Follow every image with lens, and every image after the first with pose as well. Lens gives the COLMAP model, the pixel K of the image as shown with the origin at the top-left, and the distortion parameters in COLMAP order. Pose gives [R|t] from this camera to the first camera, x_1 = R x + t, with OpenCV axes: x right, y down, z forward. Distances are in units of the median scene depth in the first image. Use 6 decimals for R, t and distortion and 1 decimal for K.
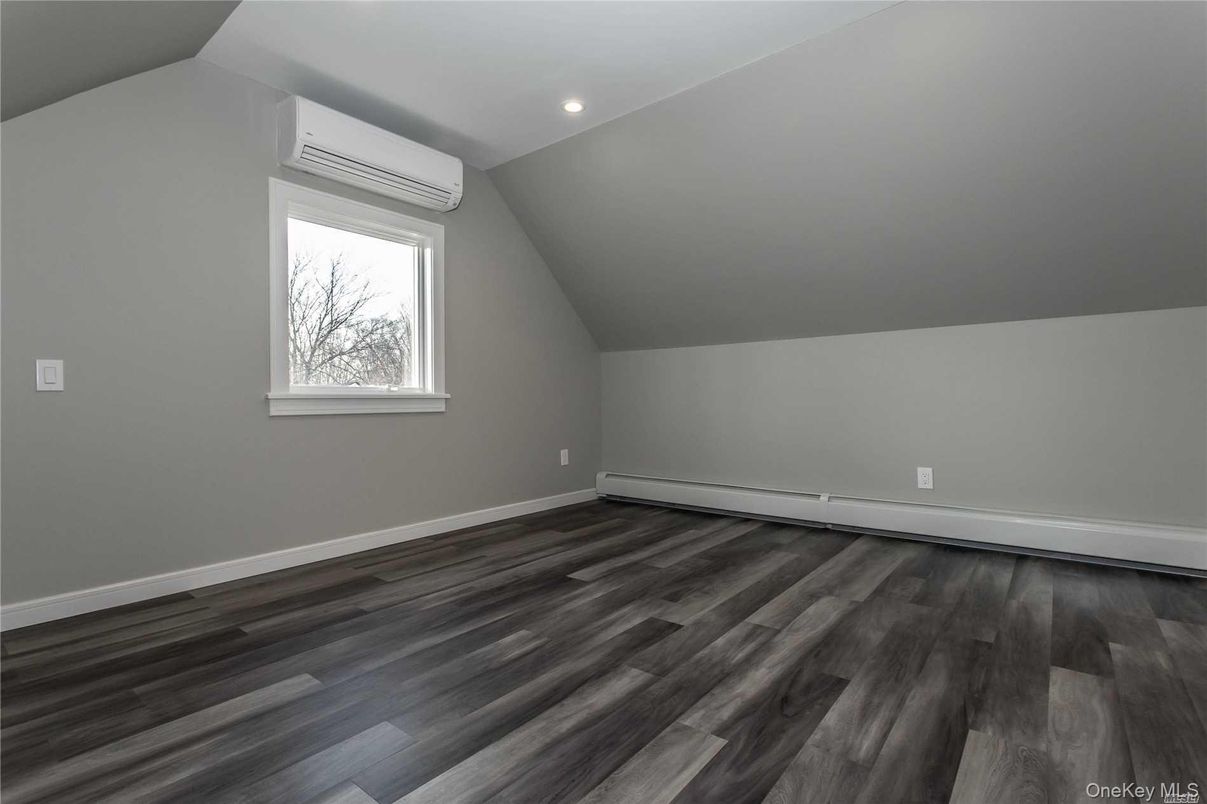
lens RADIAL K [[570.0, 0, 604.2], [0, 570.0, 405.6], [0, 0, 1]] dist [0.003627, 0.000022]
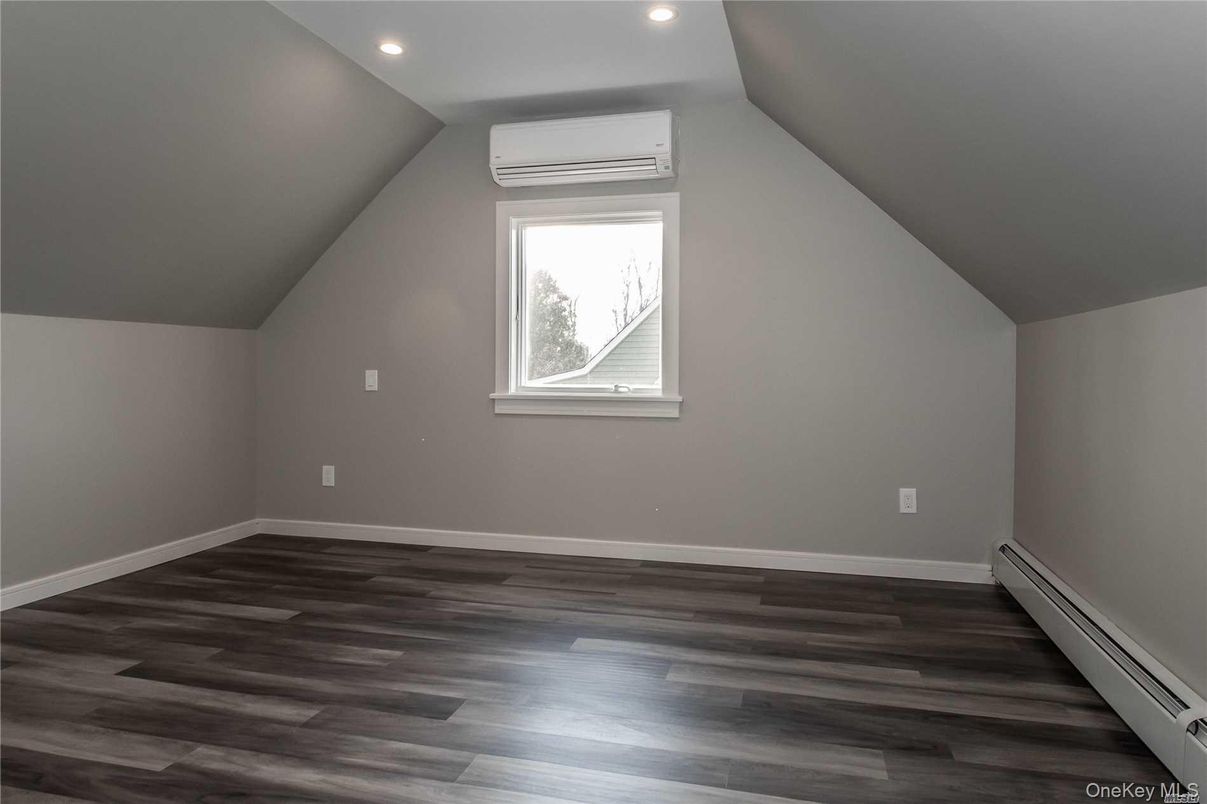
lens RADIAL K [[758.7, 0, 605.3], [0, 758.7, 395.9], [0, 0, 1]] dist [-0.004269, 0.004105]
pose [[0.405870, 0.041145, -0.913004, 0.971866], [-0.017901, 0.999152, 0.037070, -0.085723], [0.913755, 0.001298, 0.406263, 0.648226]]
